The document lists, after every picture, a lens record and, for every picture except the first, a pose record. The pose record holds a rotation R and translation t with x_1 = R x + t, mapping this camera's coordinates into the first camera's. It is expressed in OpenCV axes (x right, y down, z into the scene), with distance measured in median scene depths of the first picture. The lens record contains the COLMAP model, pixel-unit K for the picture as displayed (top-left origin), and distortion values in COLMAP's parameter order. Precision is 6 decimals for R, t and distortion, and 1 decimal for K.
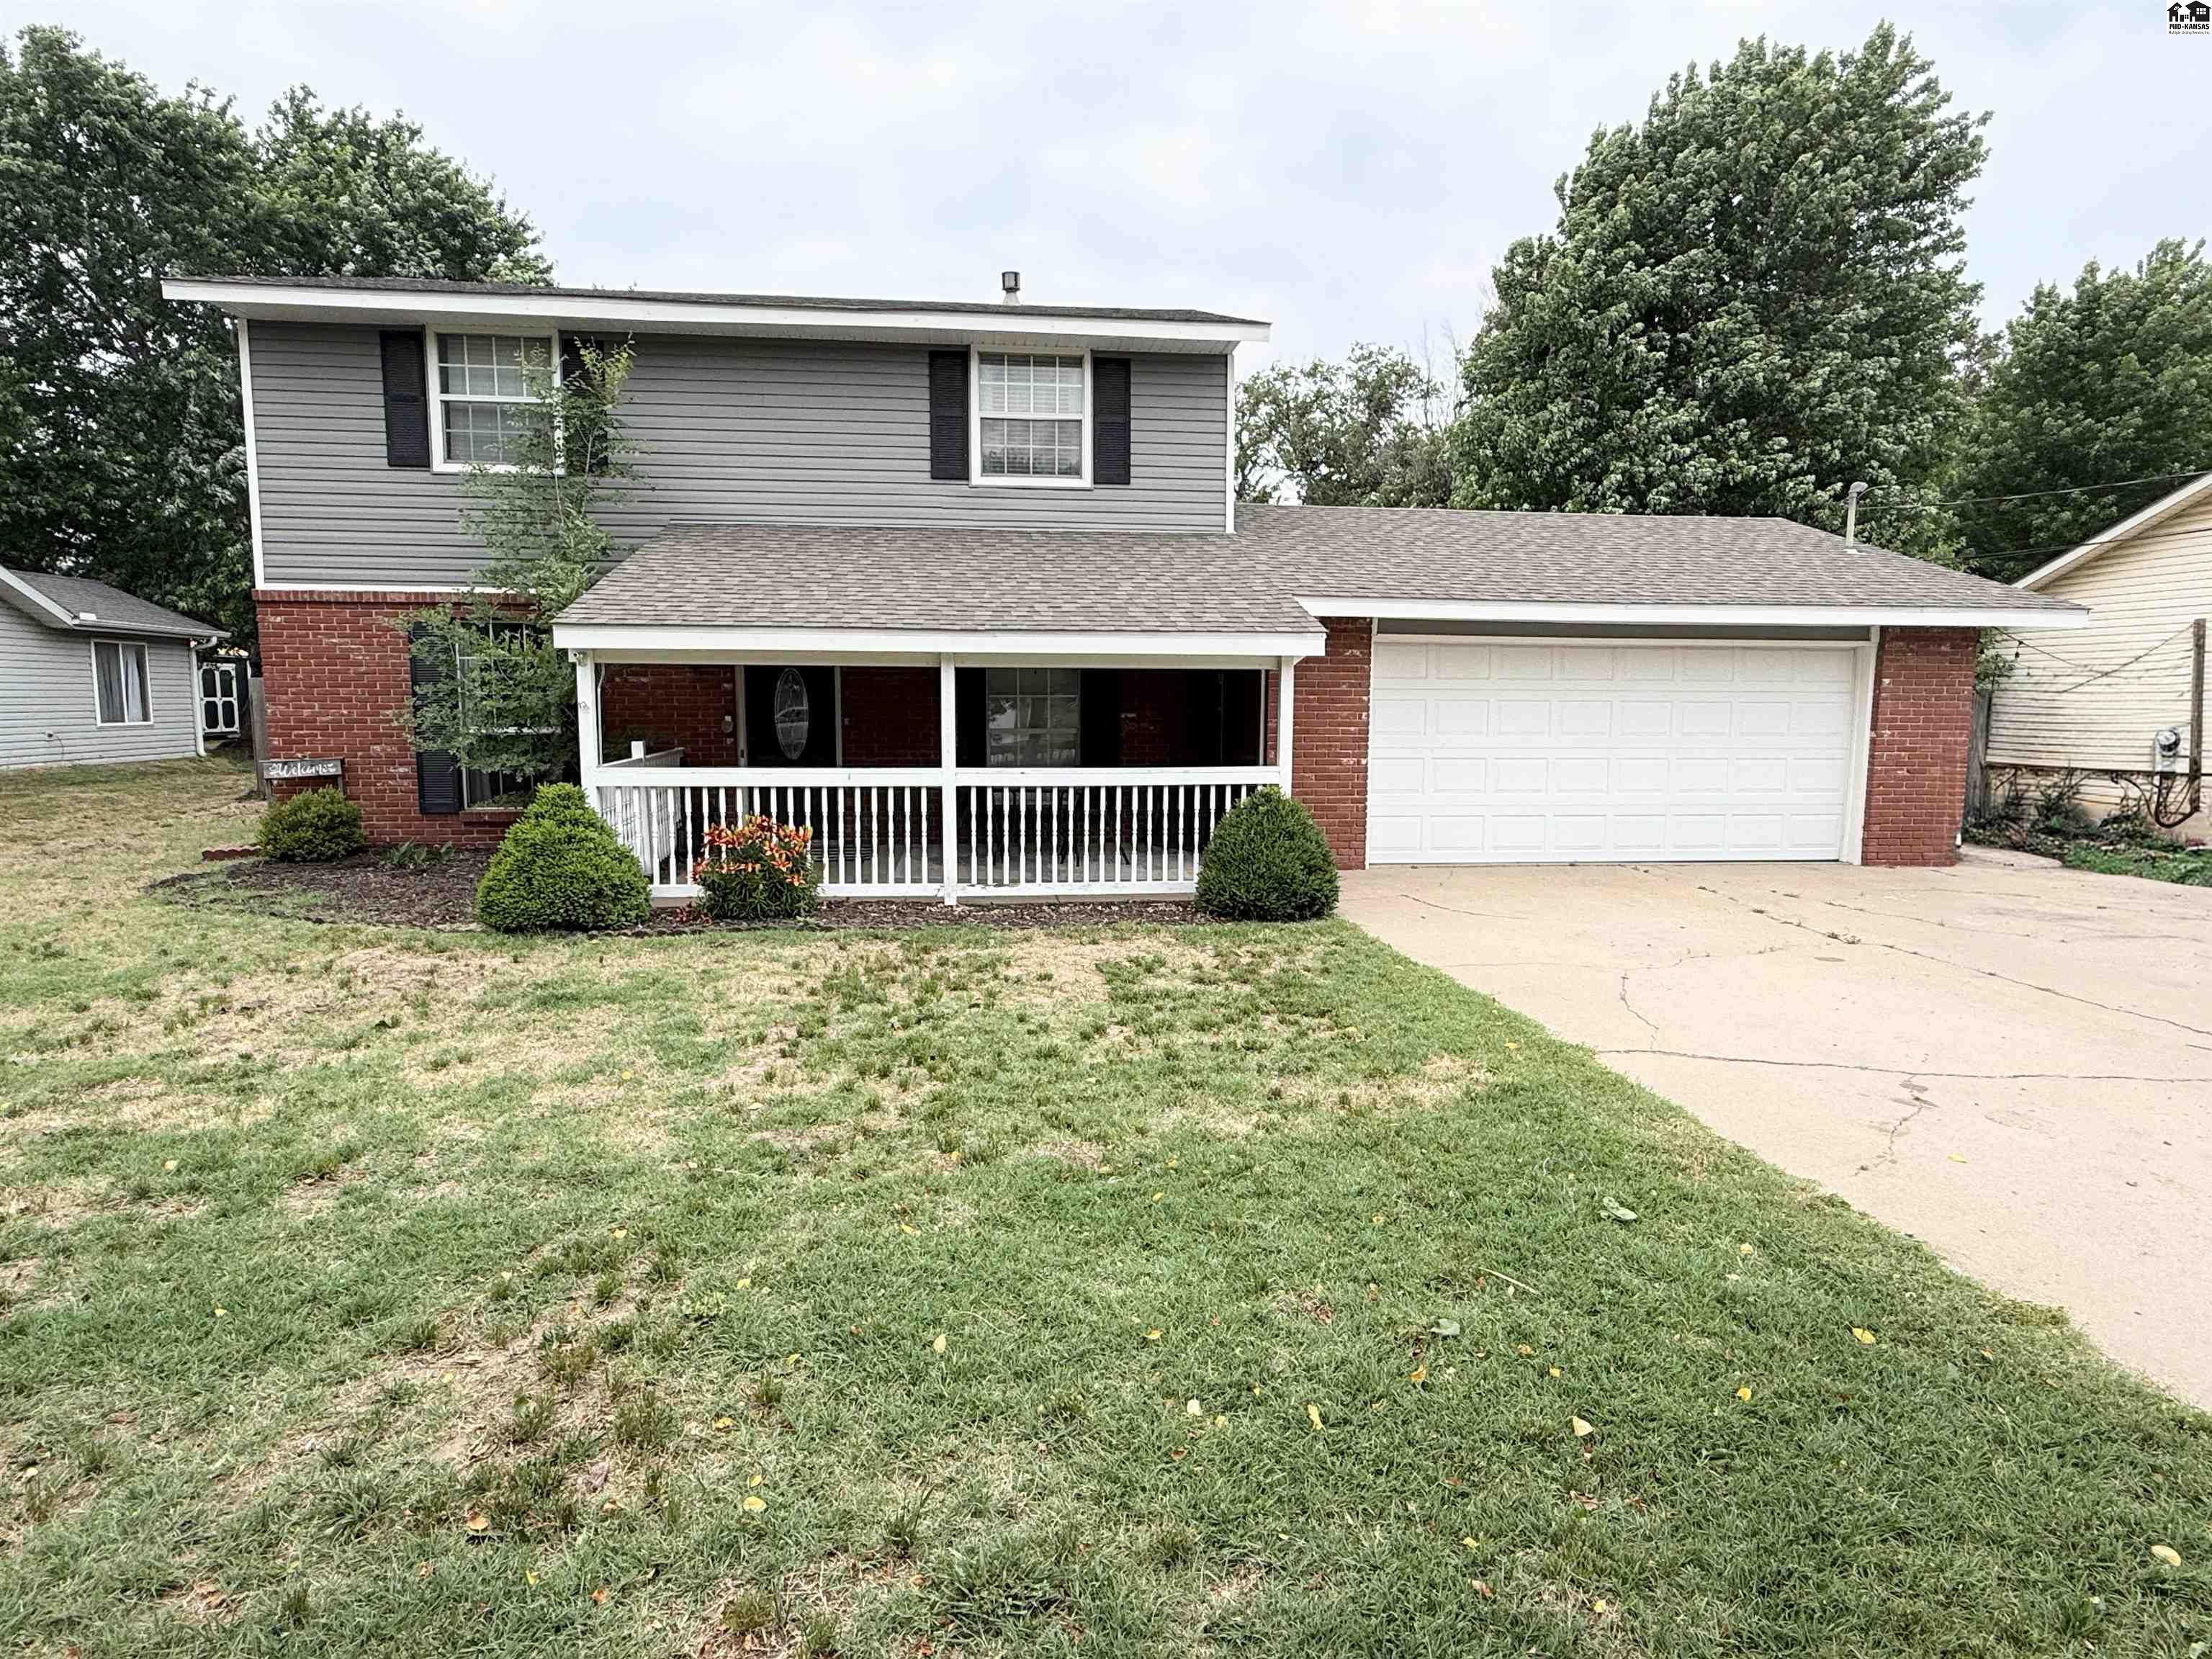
lens RADIAL K [[1206.4, 0, 1108.9], [0, 1206.4, 834.1], [0, 0, 1]] dist [0.001337, -0.002458]
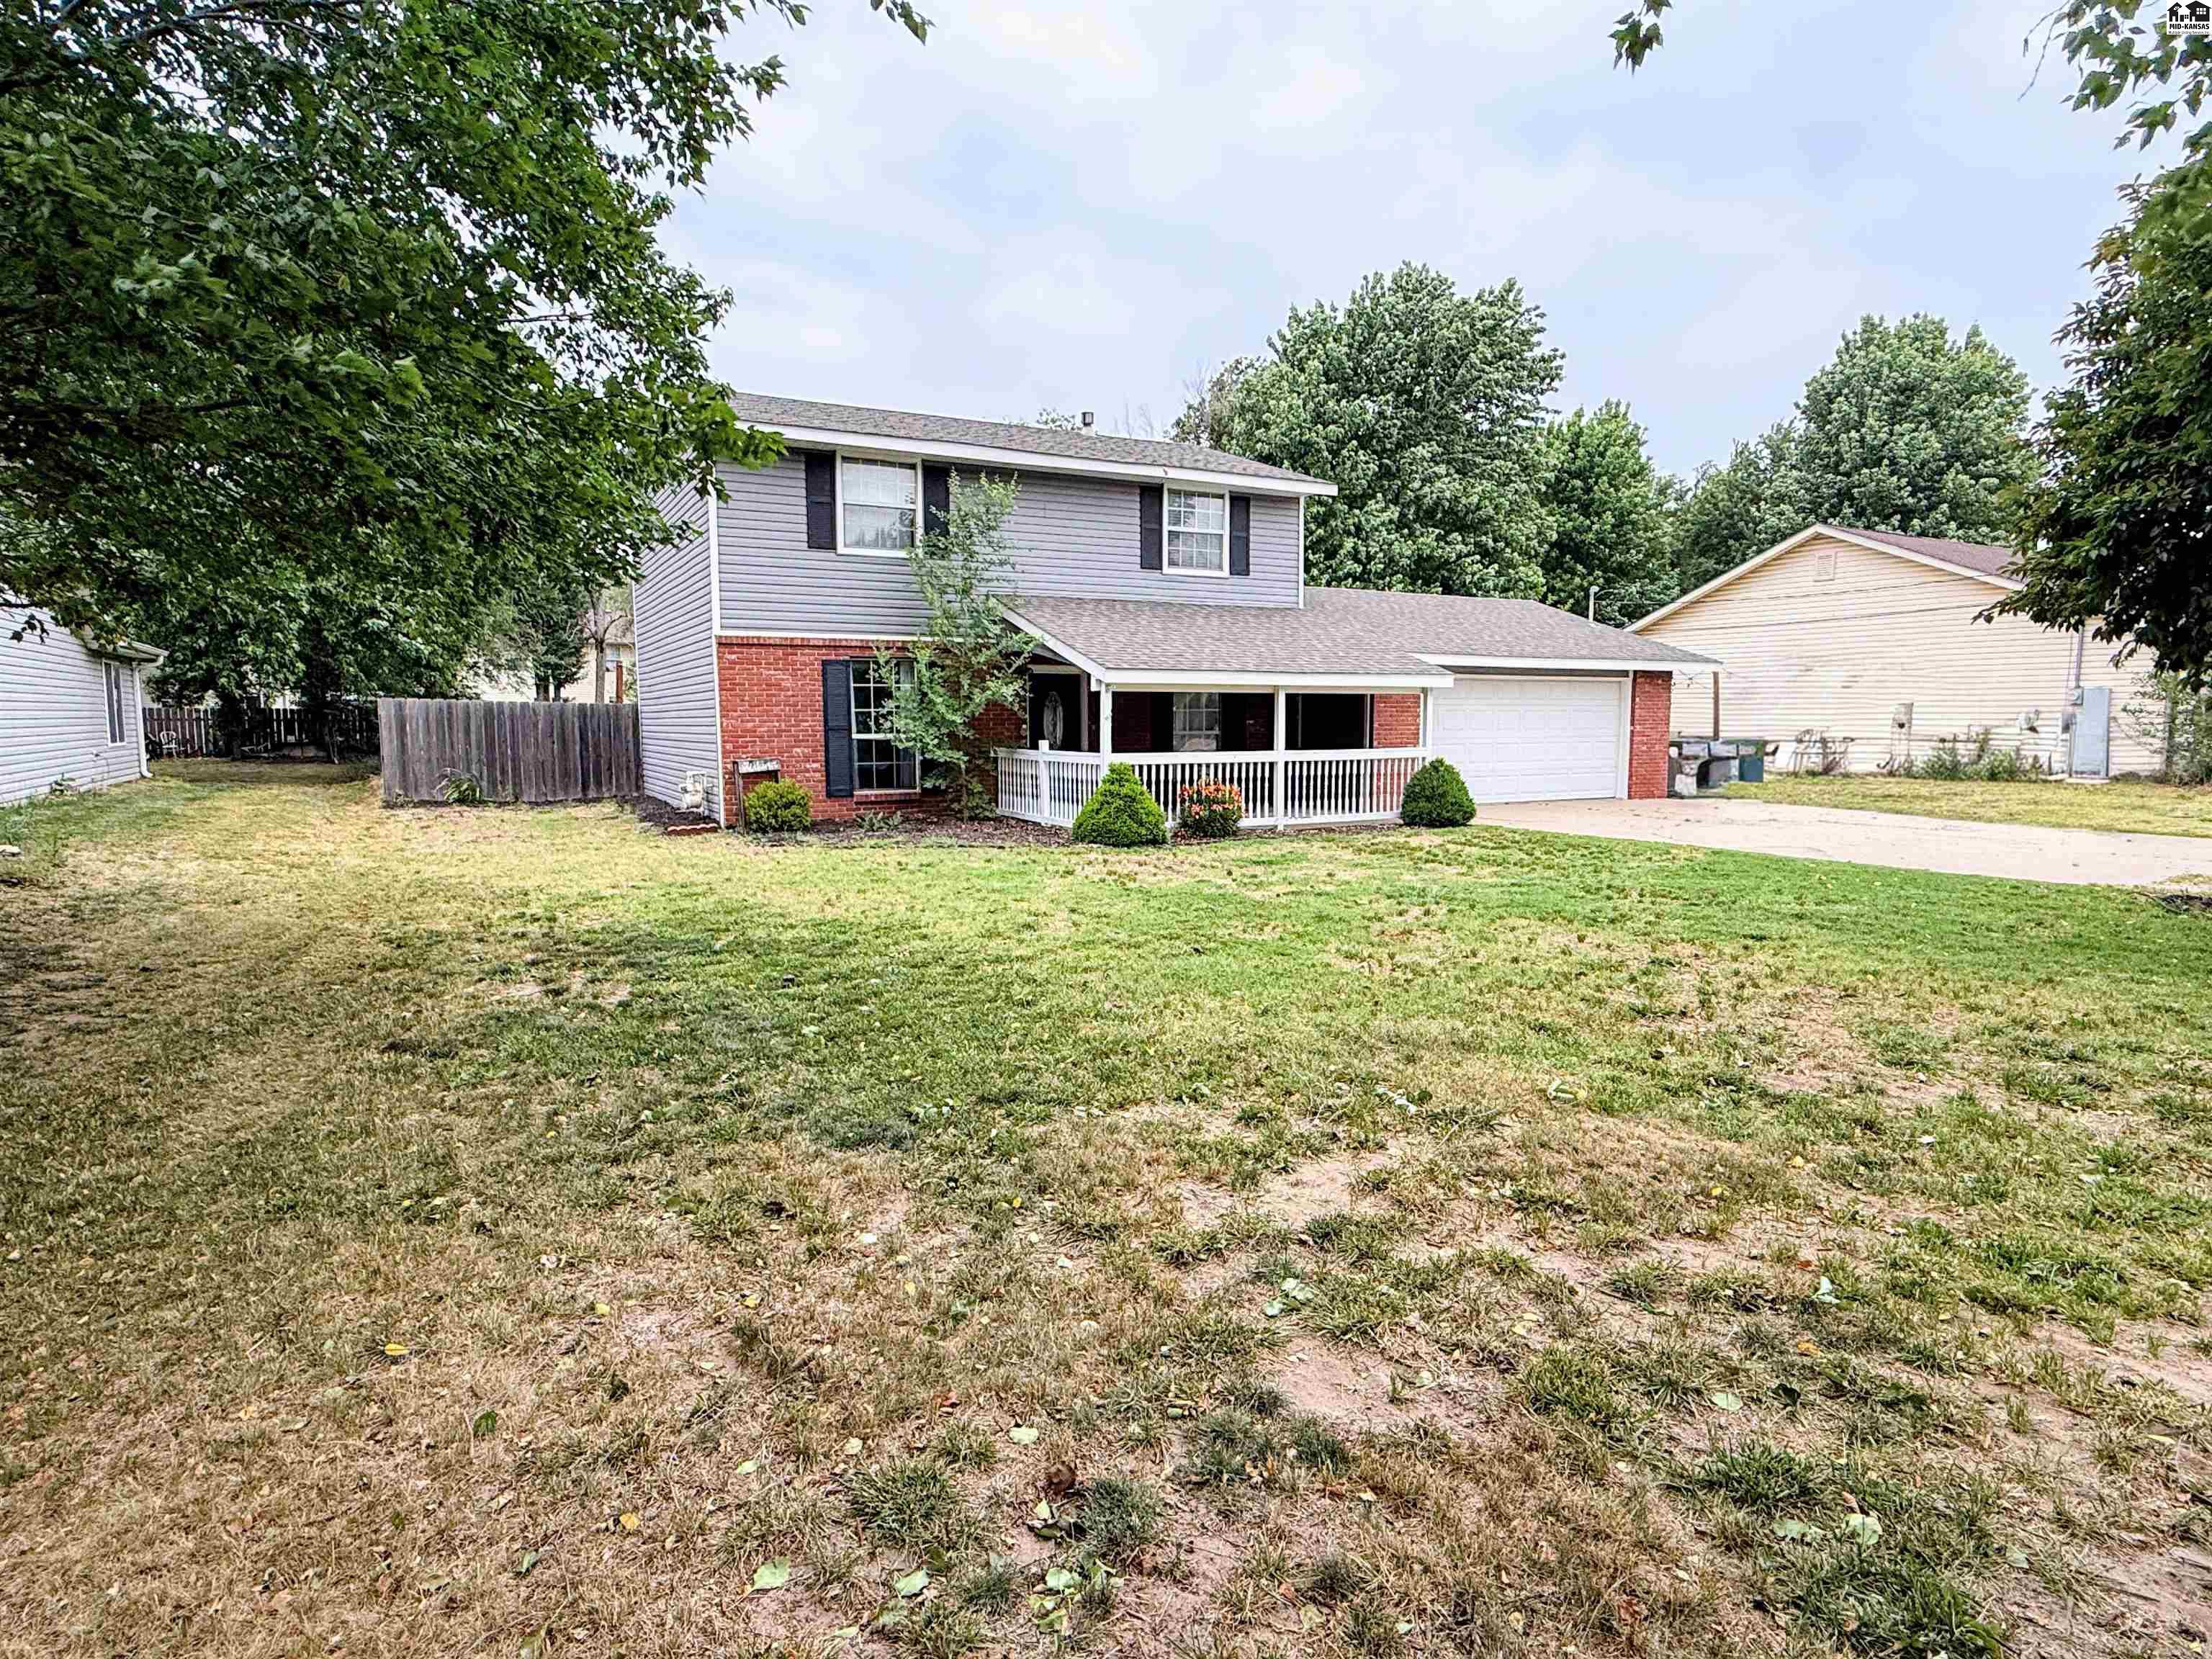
lens RADIAL K [[1206.4, 0, 1109.3], [0, 1206.4, 825.4], [0, 0, 1]] dist [0.001337, -0.002458]
pose [[0.927226, -0.041537, 0.372192, -0.807415], [0.048613, 0.998771, -0.009644, 0.046116], [-0.371334, 0.027035, 0.928106, -0.417812]]
